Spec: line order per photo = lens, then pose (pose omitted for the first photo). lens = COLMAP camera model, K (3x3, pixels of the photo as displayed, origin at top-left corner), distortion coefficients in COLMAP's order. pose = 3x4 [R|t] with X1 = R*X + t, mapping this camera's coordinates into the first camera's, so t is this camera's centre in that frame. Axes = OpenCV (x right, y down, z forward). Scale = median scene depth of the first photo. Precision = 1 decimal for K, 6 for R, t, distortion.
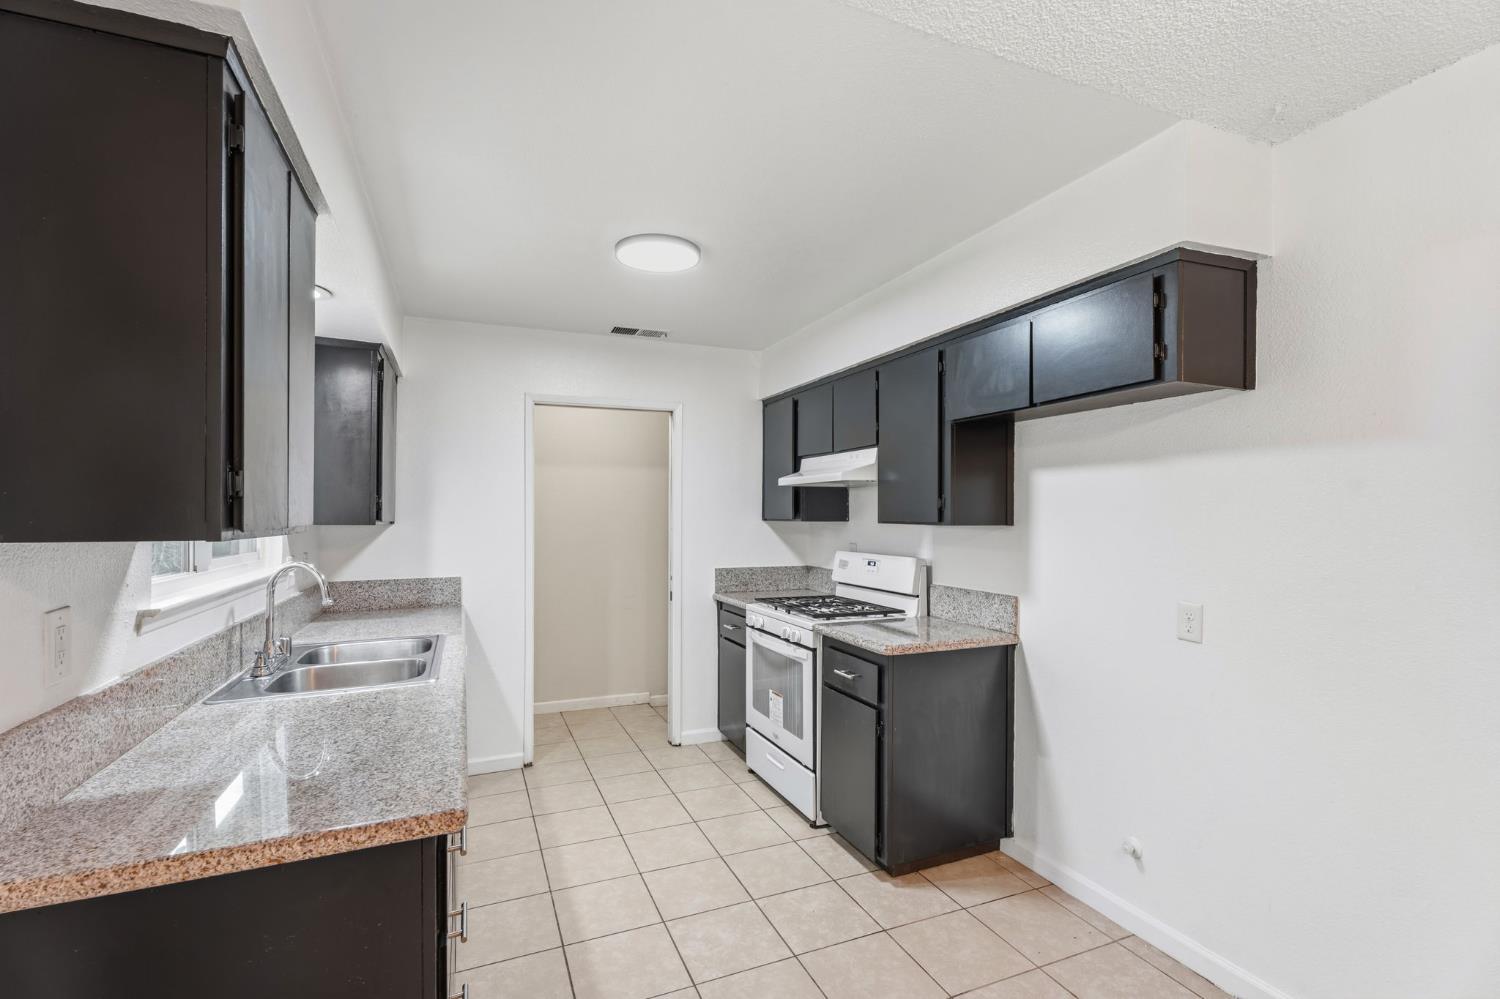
lens RADIAL K [[676.1, 0, 743.8], [0, 676.1, 512.1], [0, 0, 1]] dist [-0.001261, -0.000219]
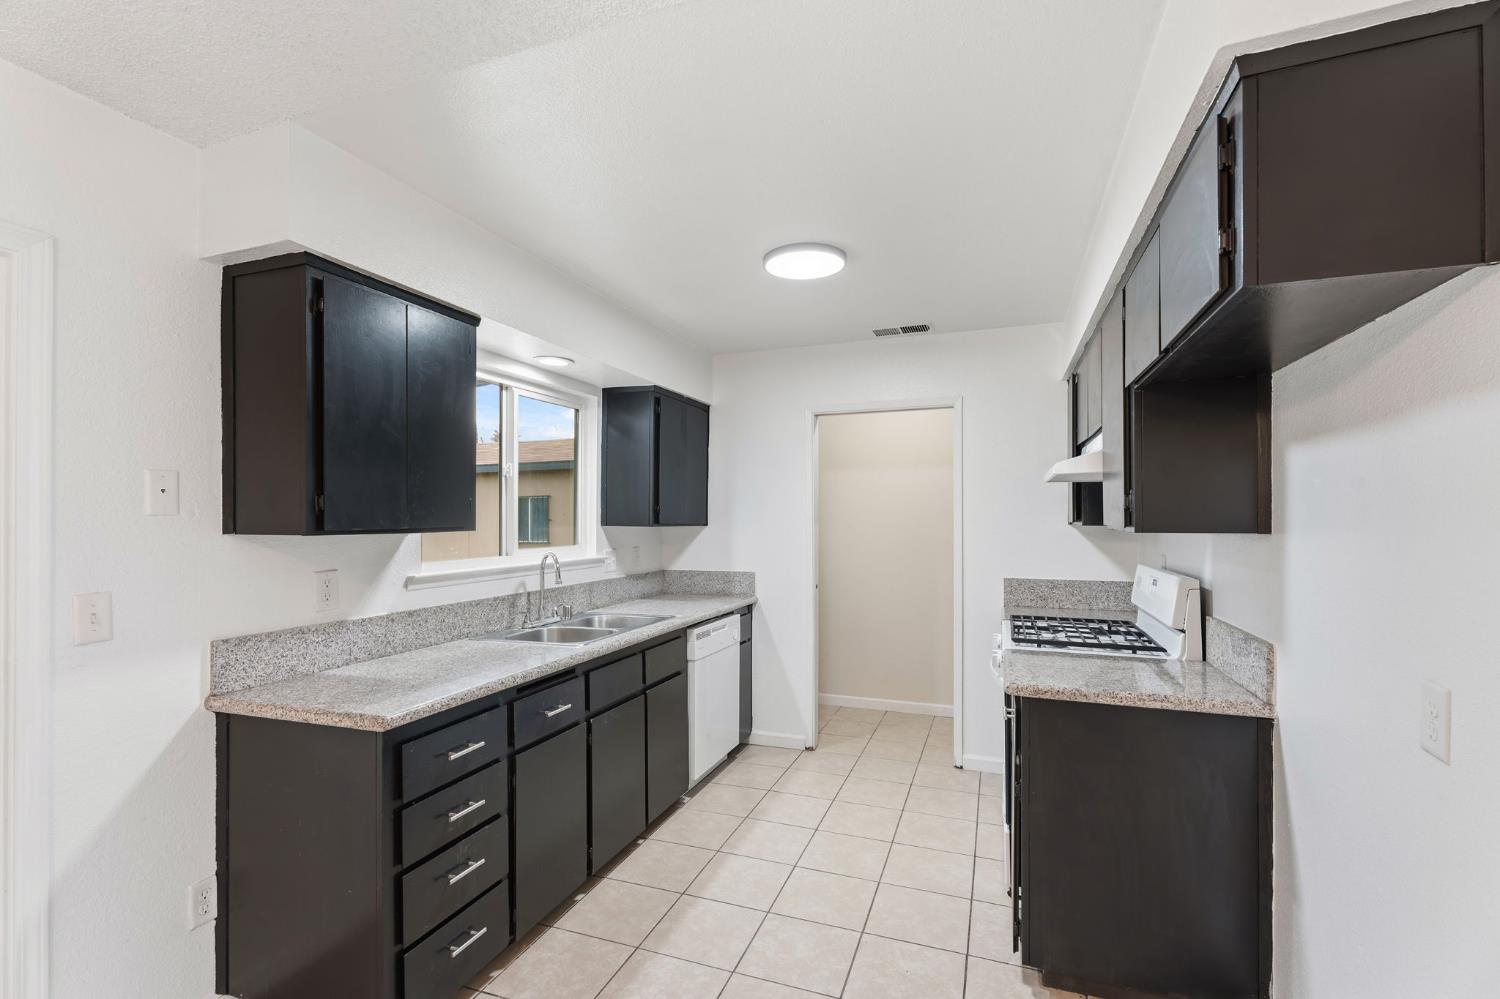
lens RADIAL K [[676.1, 0, 743.8], [0, 676.1, 512.1], [0, 0, 1]] dist [-0.001261, -0.000219]
pose [[0.726906, -0.008536, -0.686684, 0.434542], [0.005933, 0.999963, -0.006149, 0.000188], [0.686711, 0.000396, 0.726930, 0.169871]]
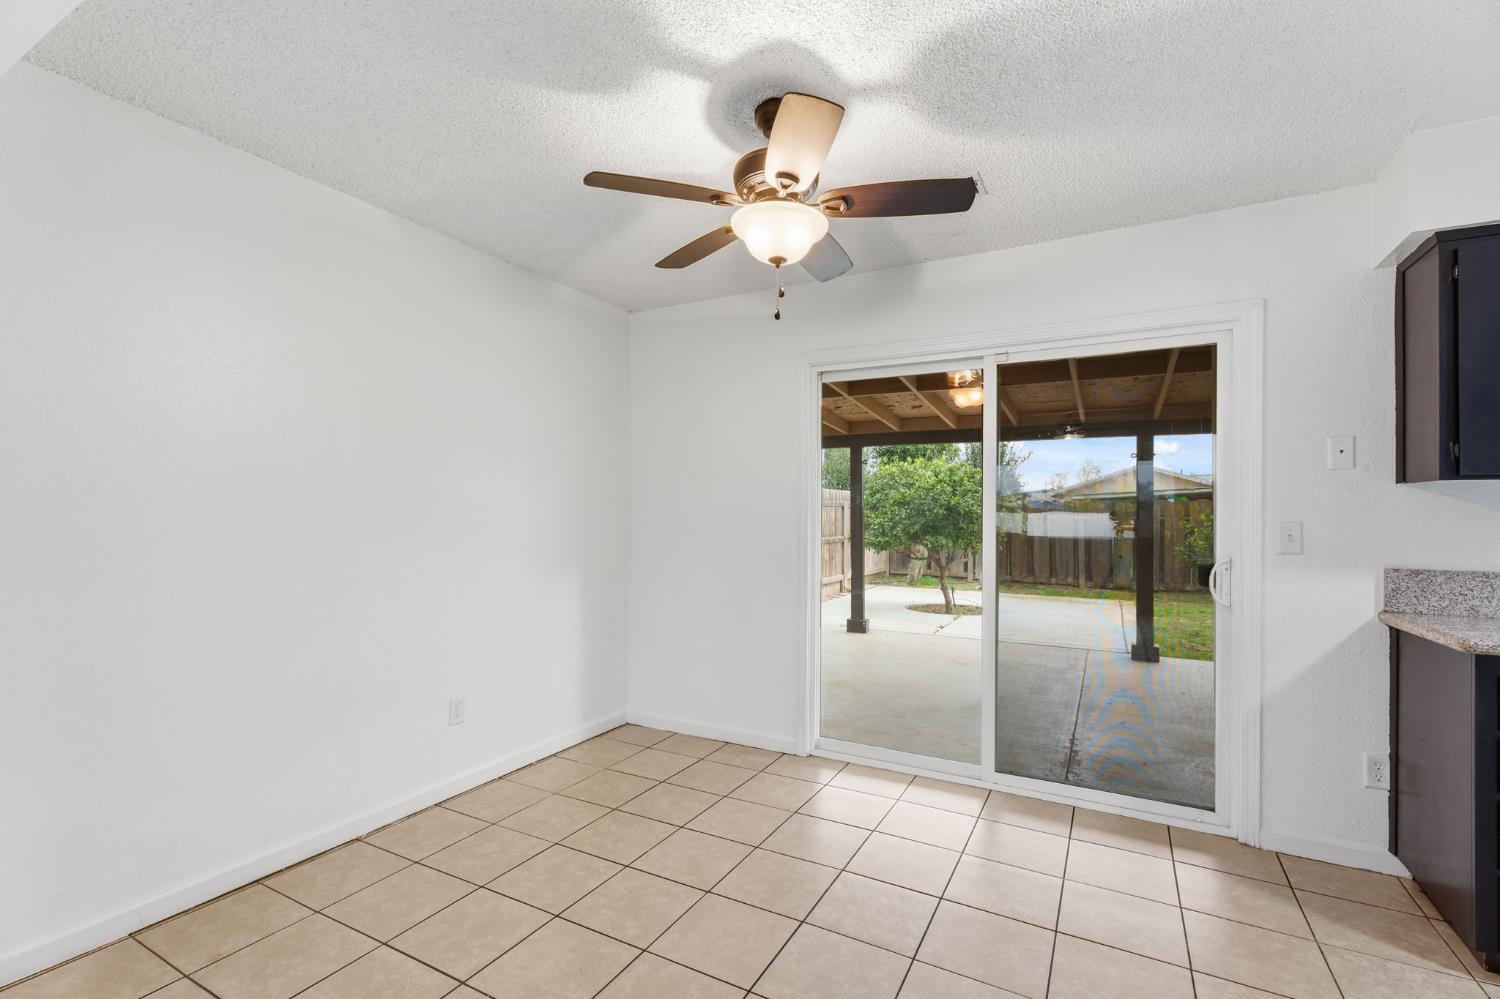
lens RADIAL K [[672.1, 0, 747.8], [0, 672.1, 503.5], [0, 0, 1]] dist [-0.001345, -0.000909]
pose [[-0.781099, -0.013996, -0.624250, 0.714075], [-0.006529, 0.999877, -0.014247, 0.053288], [0.624373, -0.007052, -0.781095, 0.433308]]
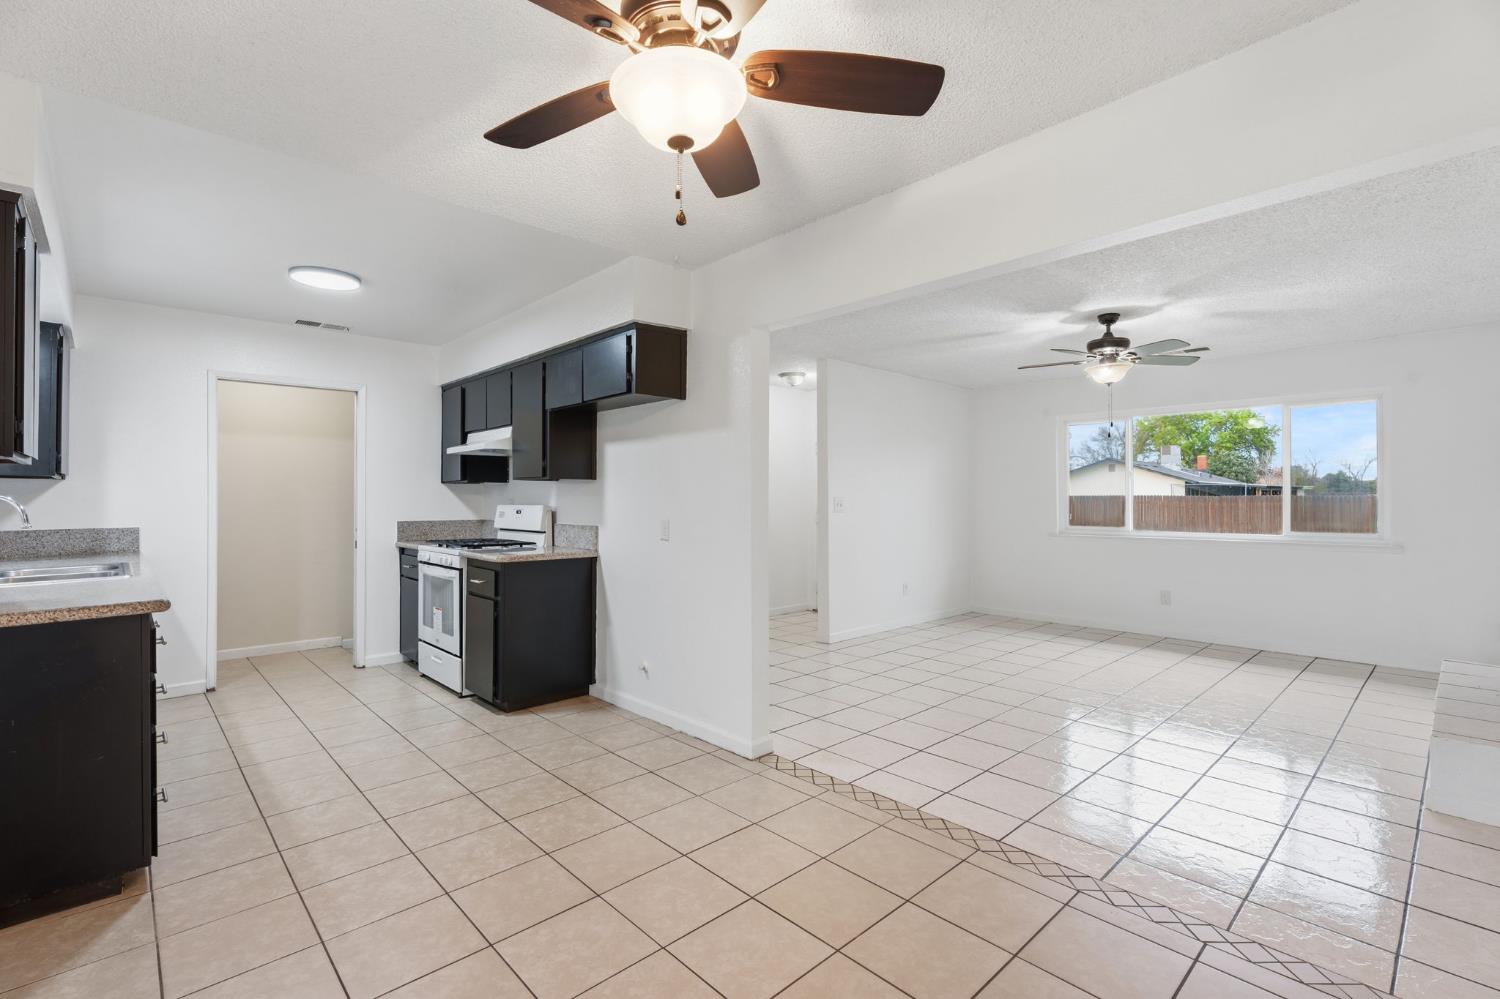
lens RADIAL K [[679.1, 0, 752.5], [0, 679.1, 495.8], [0, 0, 1]] dist [-0.000562, -0.001036]
pose [[0.934711, -0.000219, 0.355409, 0.167119], [0.000764, 0.999999, -0.001393, 0.053371], [-0.355408, 0.001573, 0.934710, -0.516177]]
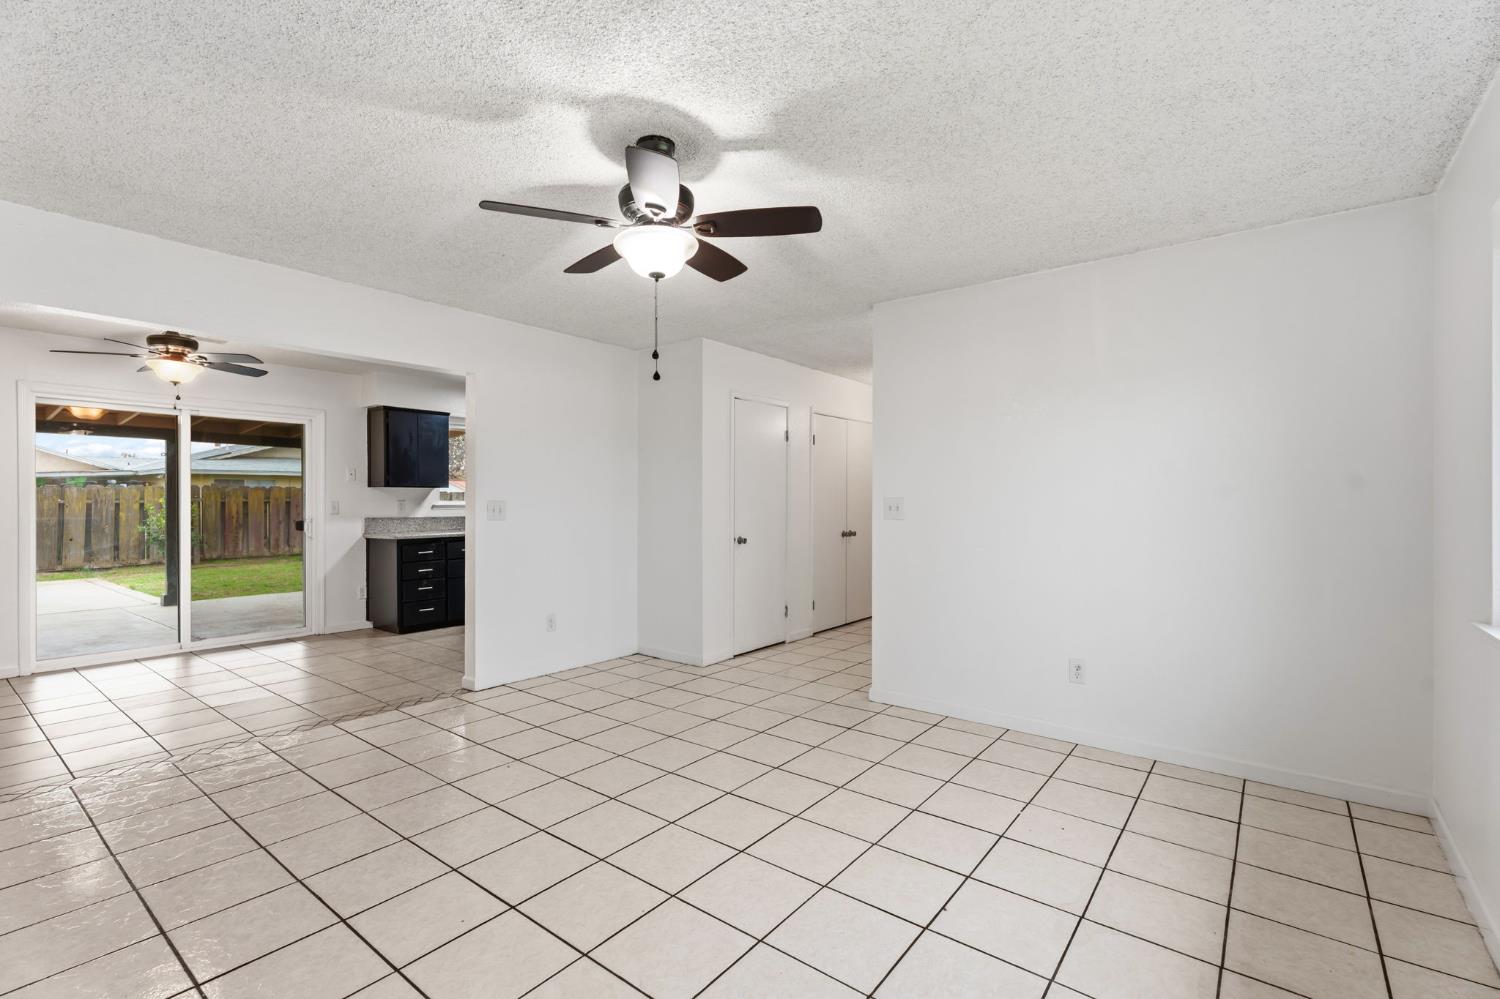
lens RADIAL K [[676.1, 0, 743.8], [0, 676.1, 512.1], [0, 0, 1]] dist [-0.001261, -0.000219]
pose [[0.485524, 0.016263, -0.874072, 2.113455], [-0.000990, 0.999837, 0.018054, 0.053828], [0.874223, -0.007900, 0.485461, 0.296777]]
